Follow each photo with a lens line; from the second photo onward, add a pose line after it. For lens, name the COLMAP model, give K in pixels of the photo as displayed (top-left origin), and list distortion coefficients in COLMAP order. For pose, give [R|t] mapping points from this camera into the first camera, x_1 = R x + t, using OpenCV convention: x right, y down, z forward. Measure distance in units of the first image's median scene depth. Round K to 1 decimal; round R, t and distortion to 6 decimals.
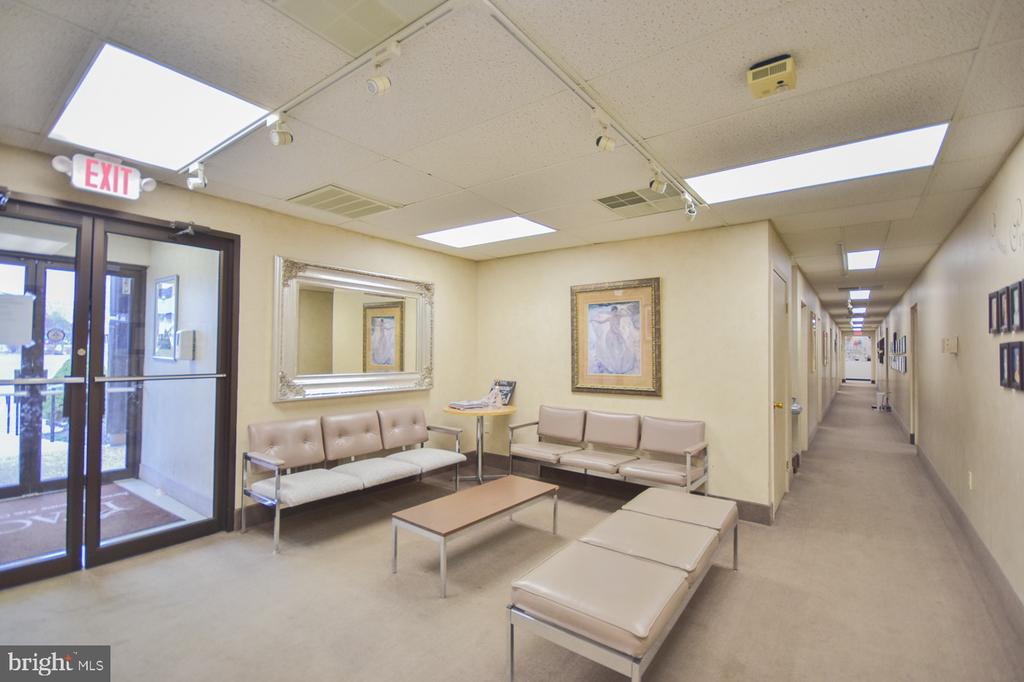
lens RADIAL K [[454.3, 0, 526.9], [0, 454.3, 342.3], [0, 0, 1]] dist [-0.001764, -0.000267]
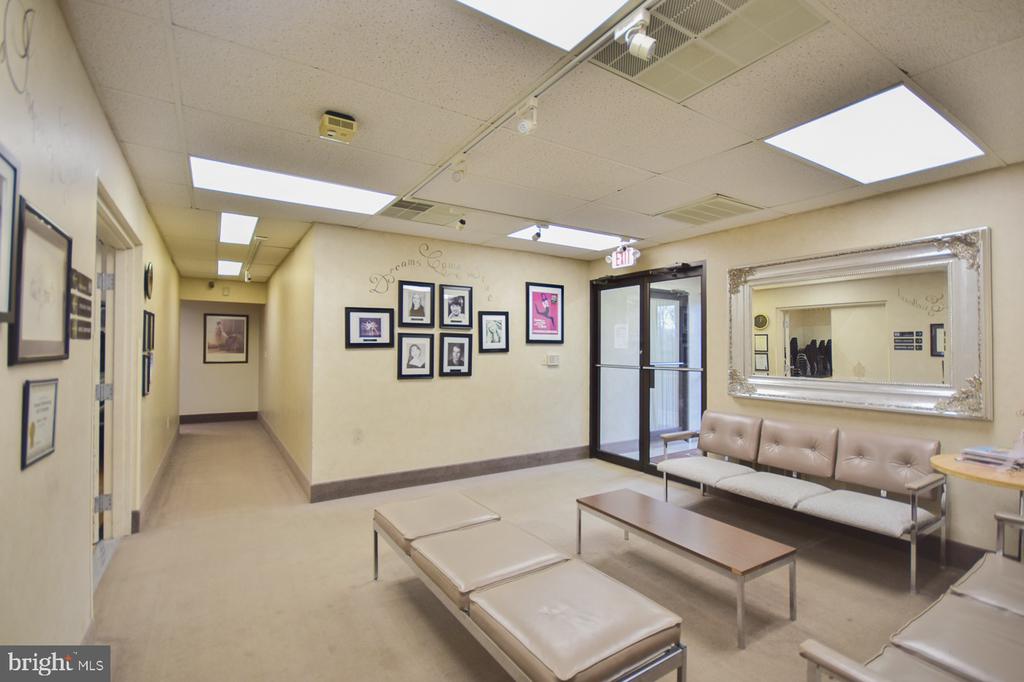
lens RADIAL K [[452.0, 0, 513.6], [0, 452.0, 344.6], [0, 0, 1]] dist [-0.002203, -0.000515]
pose [[-0.349220, -0.016641, -0.936893, 0.680745], [0.016691, 0.999573, -0.023976, 0.019595], [0.936892, -0.024011, -0.348794, 0.866802]]
